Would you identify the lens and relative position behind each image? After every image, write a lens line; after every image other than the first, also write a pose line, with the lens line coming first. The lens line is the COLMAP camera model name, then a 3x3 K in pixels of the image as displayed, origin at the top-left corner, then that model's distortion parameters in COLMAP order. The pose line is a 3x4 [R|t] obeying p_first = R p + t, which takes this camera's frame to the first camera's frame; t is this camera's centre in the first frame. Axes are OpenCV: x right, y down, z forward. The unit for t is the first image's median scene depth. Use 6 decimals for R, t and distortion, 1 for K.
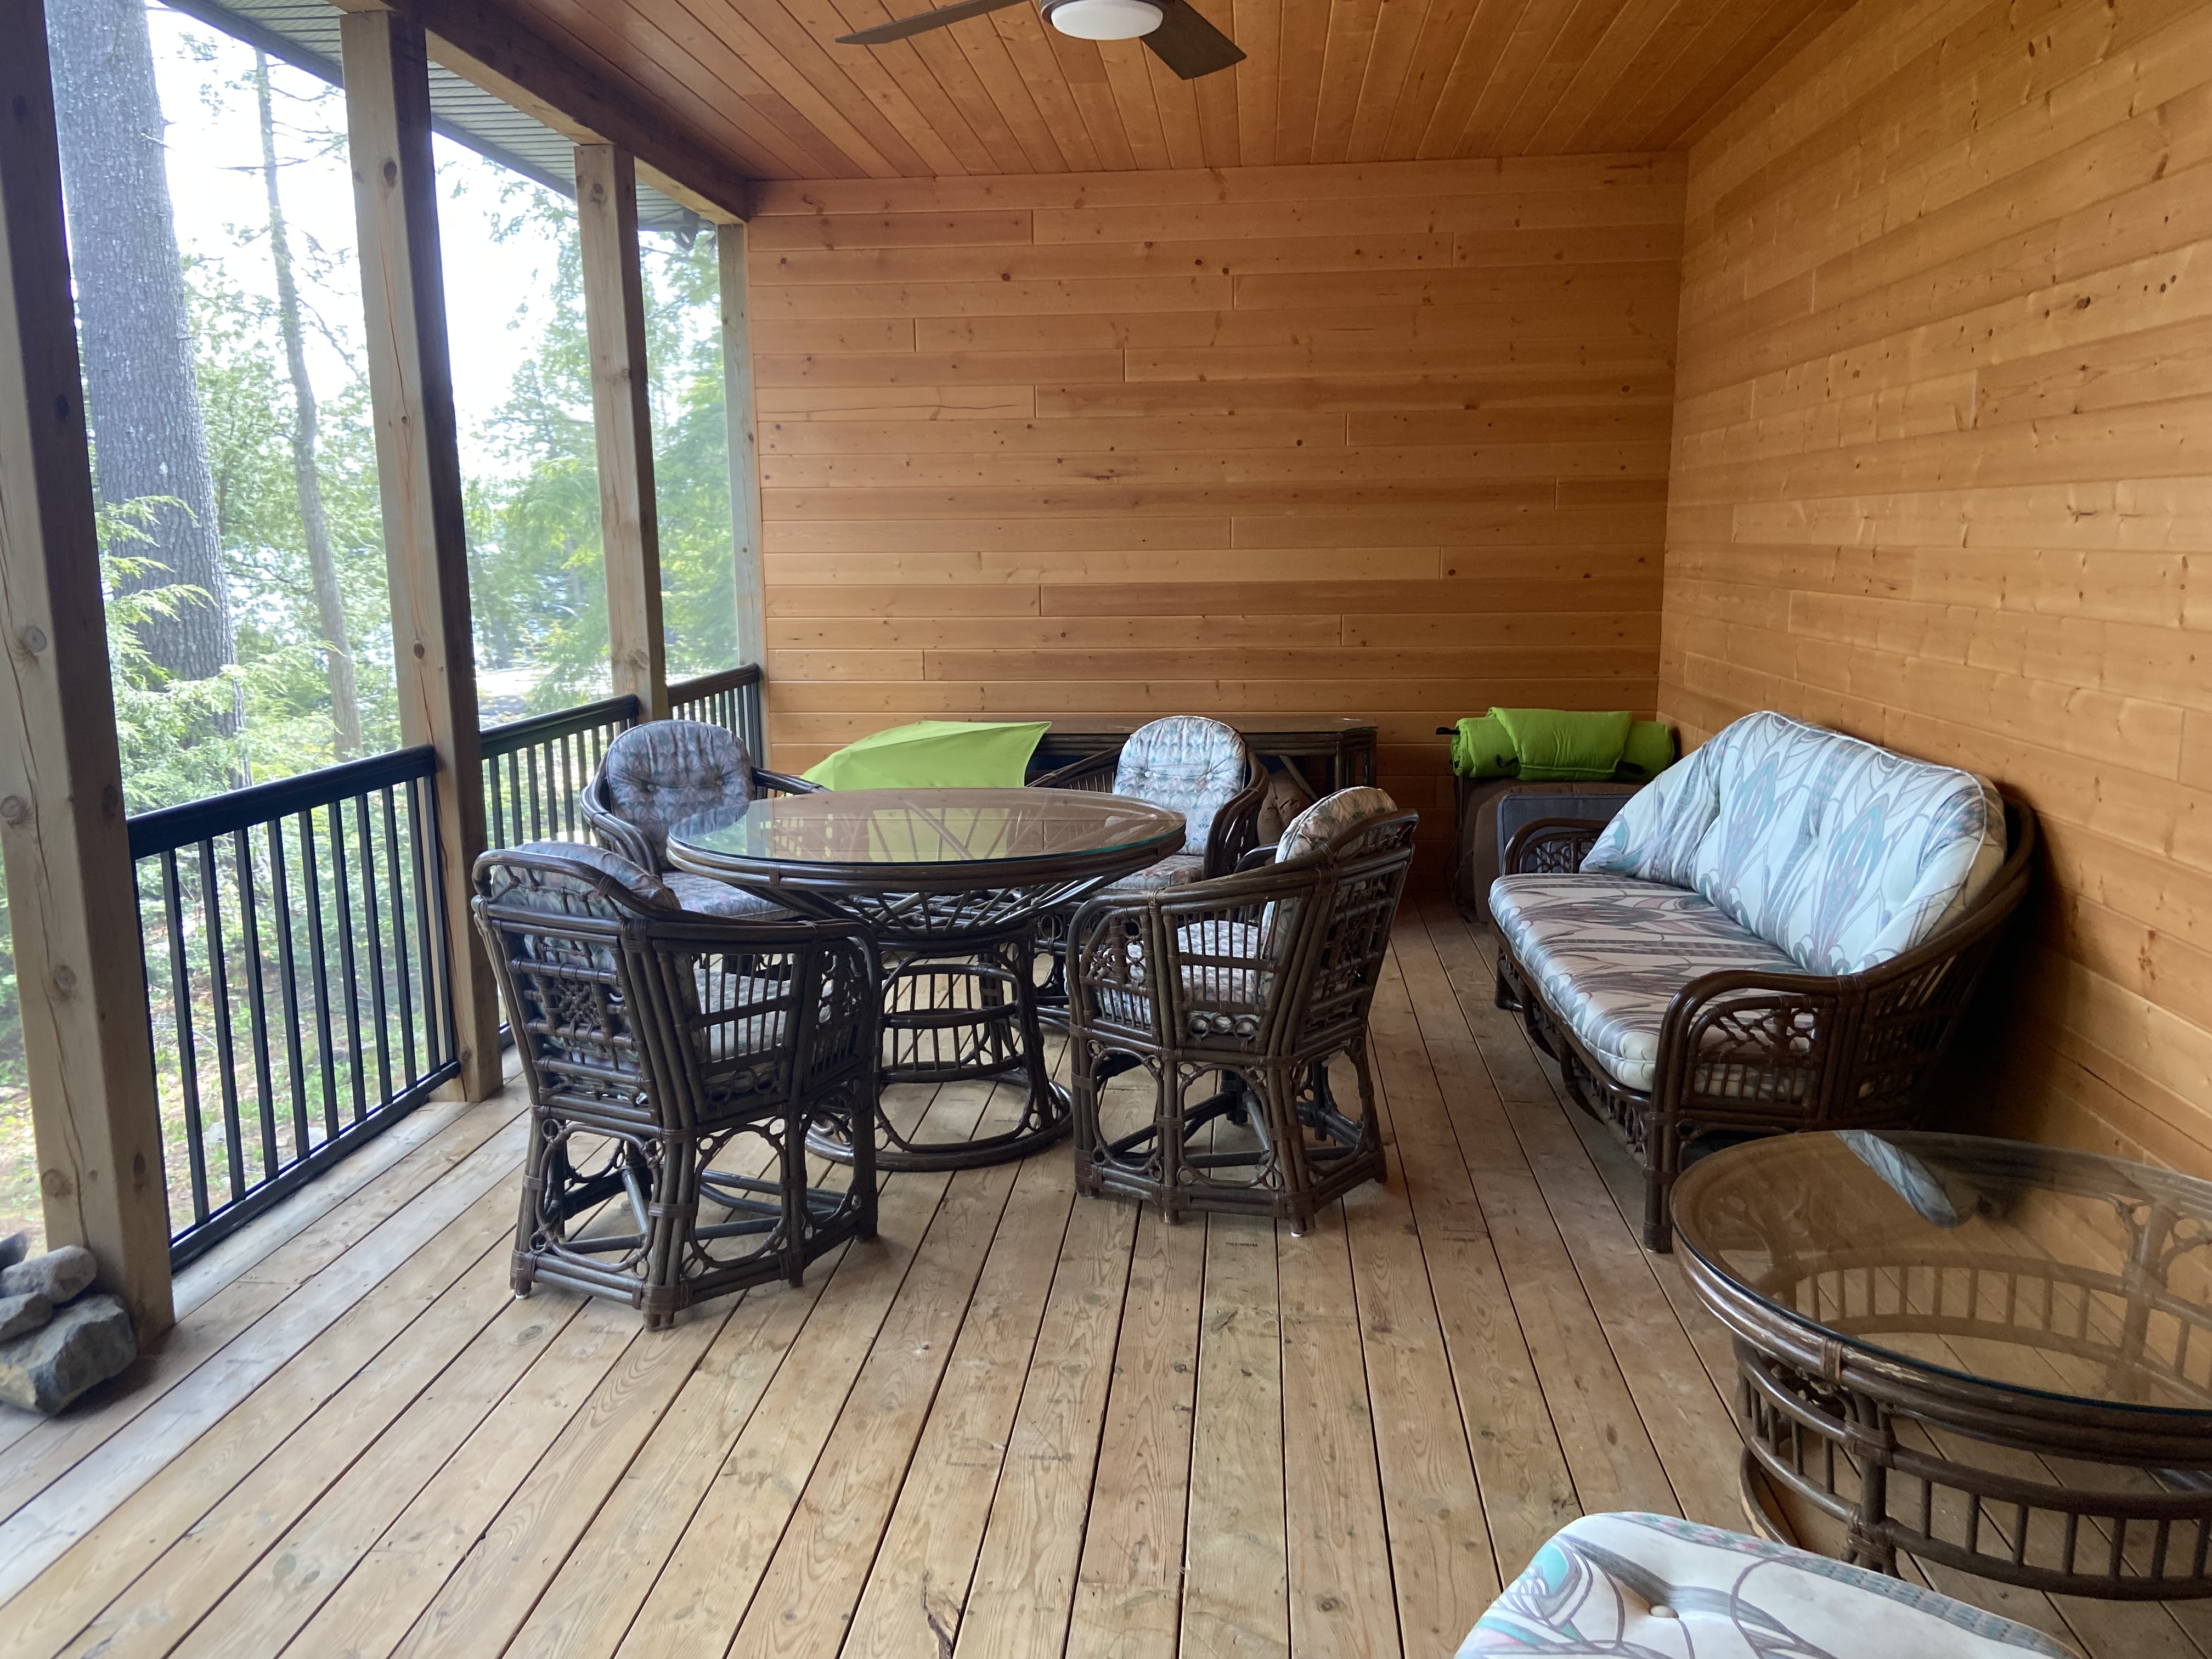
lens RADIAL K [[1655.5, 0, 1095.0], [0, 1655.5, 838.9], [0, 0, 1]] dist [0.075929, -0.022789]
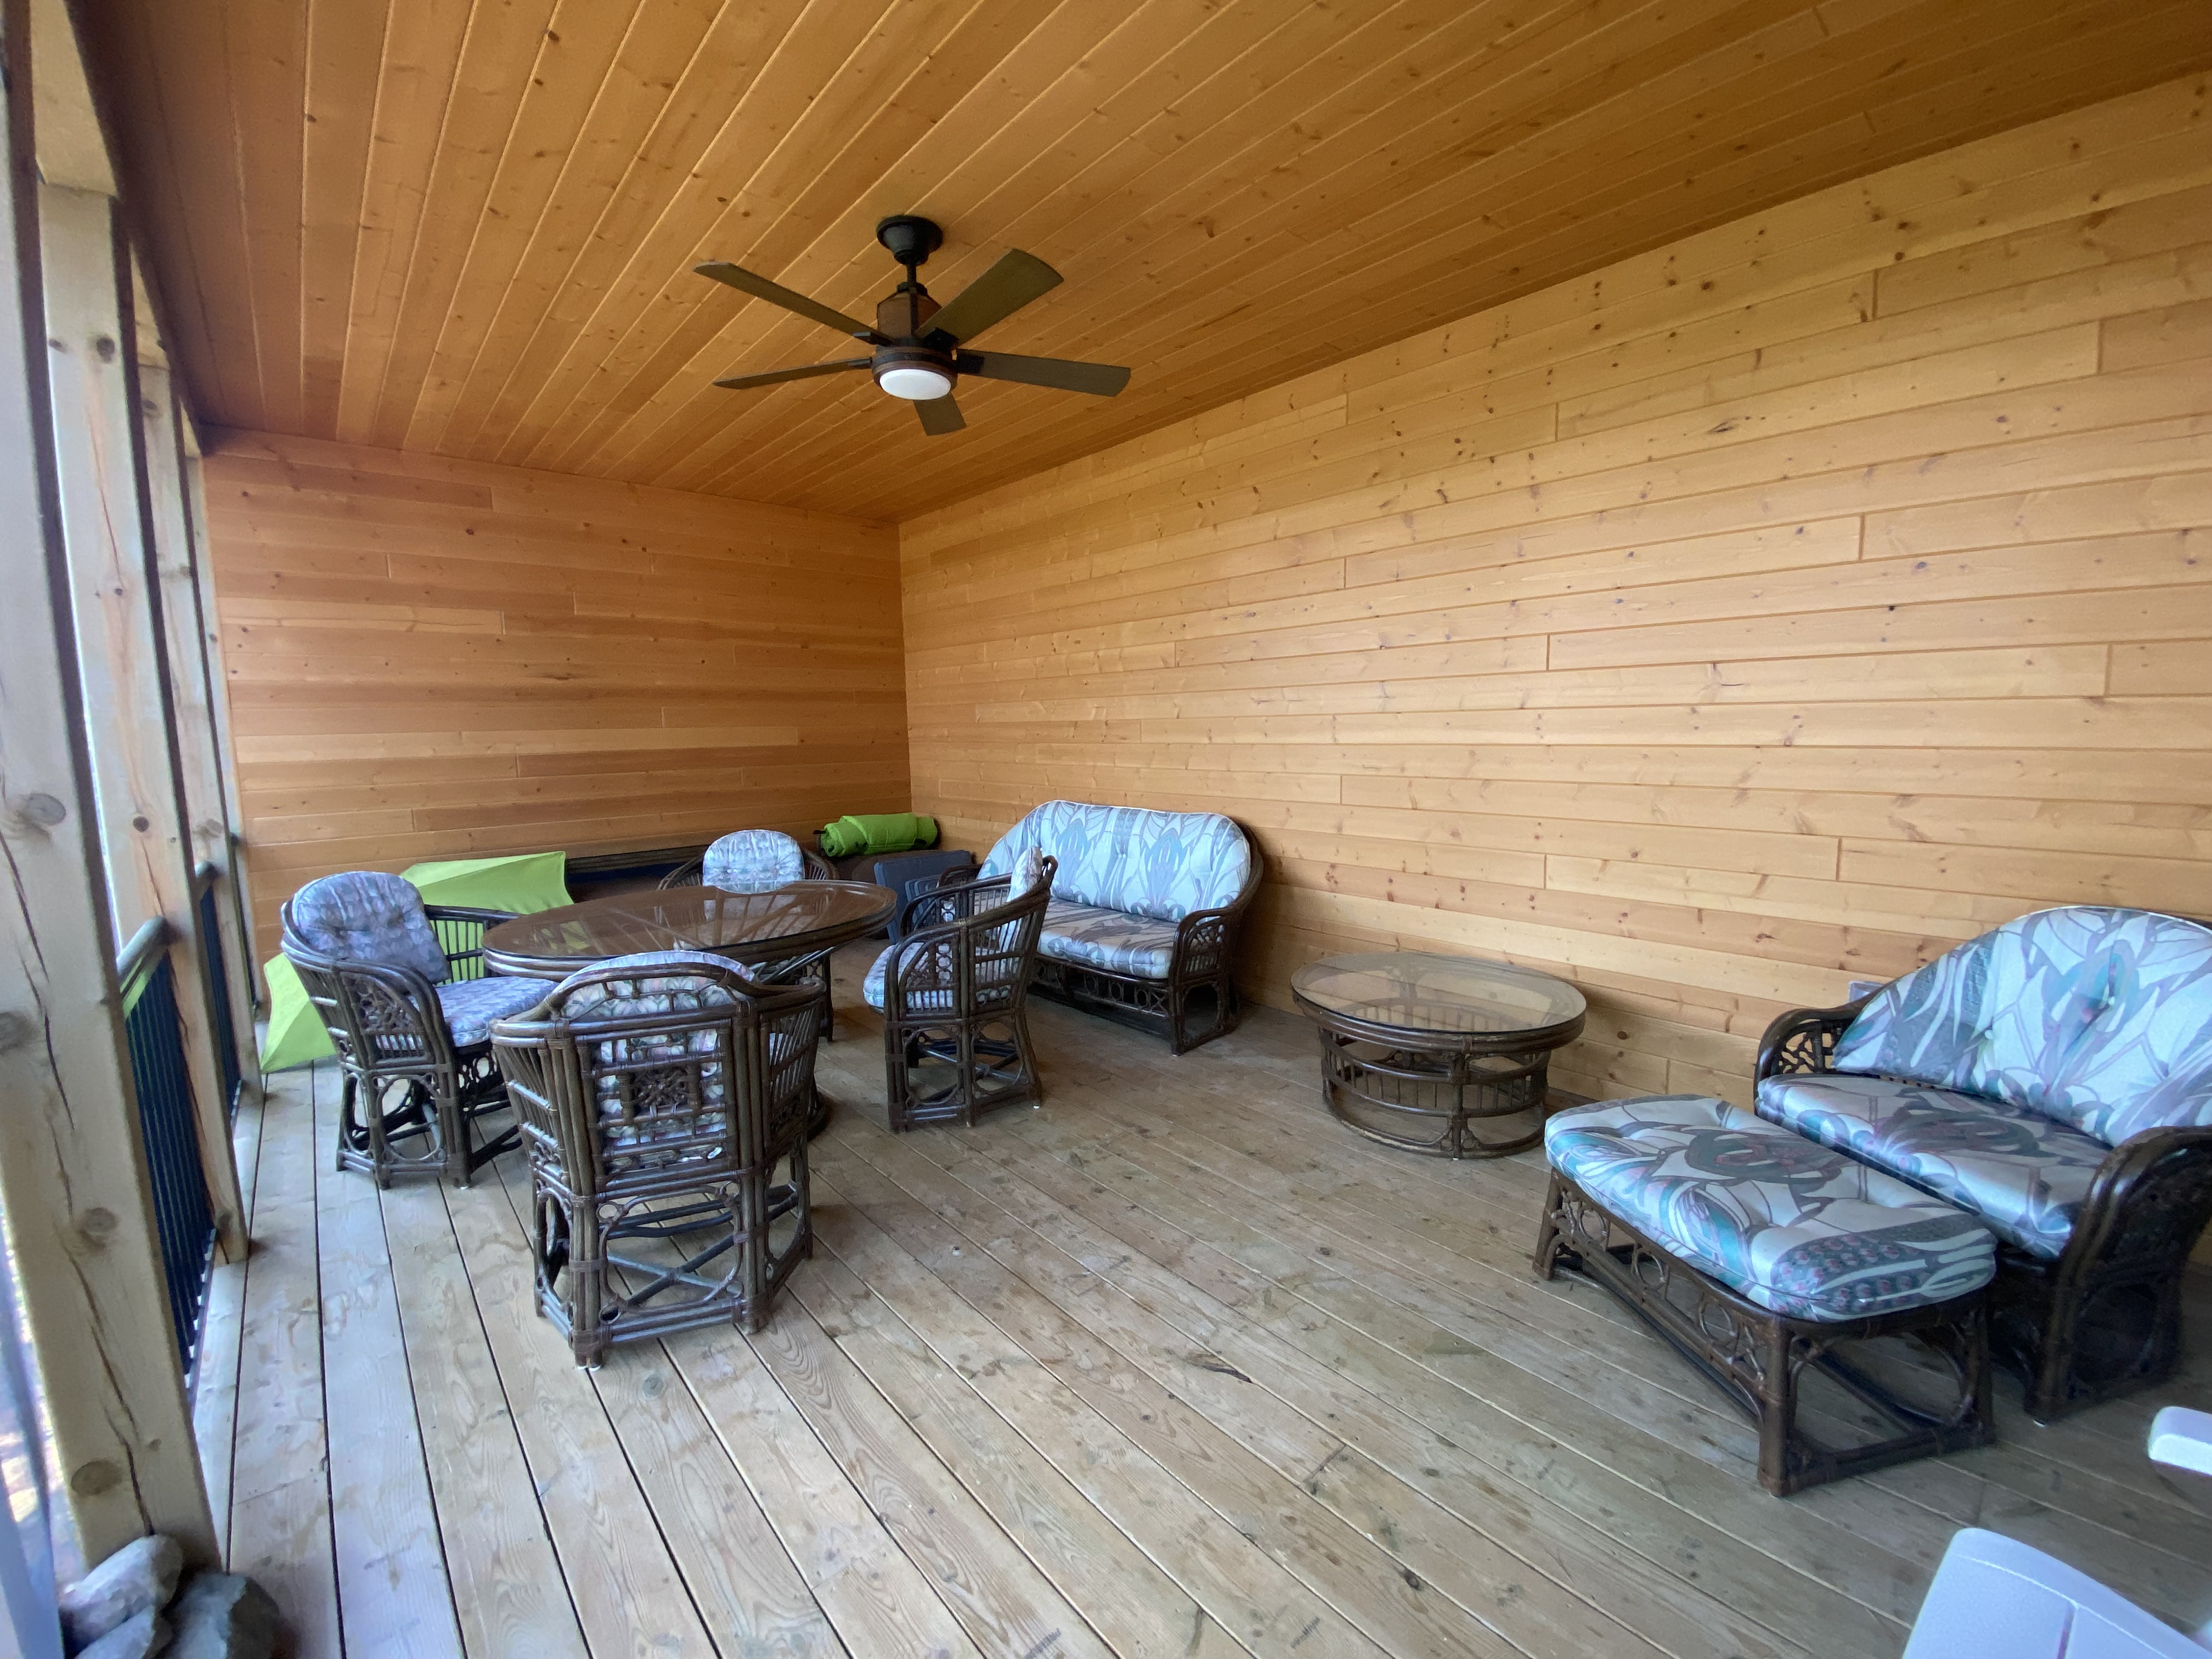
lens RADIAL K [[894.9, 0, 1110.1], [0, 894.9, 840.2], [0, 0, 1]] dist [-0.010863, -0.005100]
pose [[0.665133, -0.097425, 0.740342, -0.273812], [0.144013, 0.989575, 0.000839, -0.014469], [-0.732706, 0.106061, 0.672230, 0.164164]]
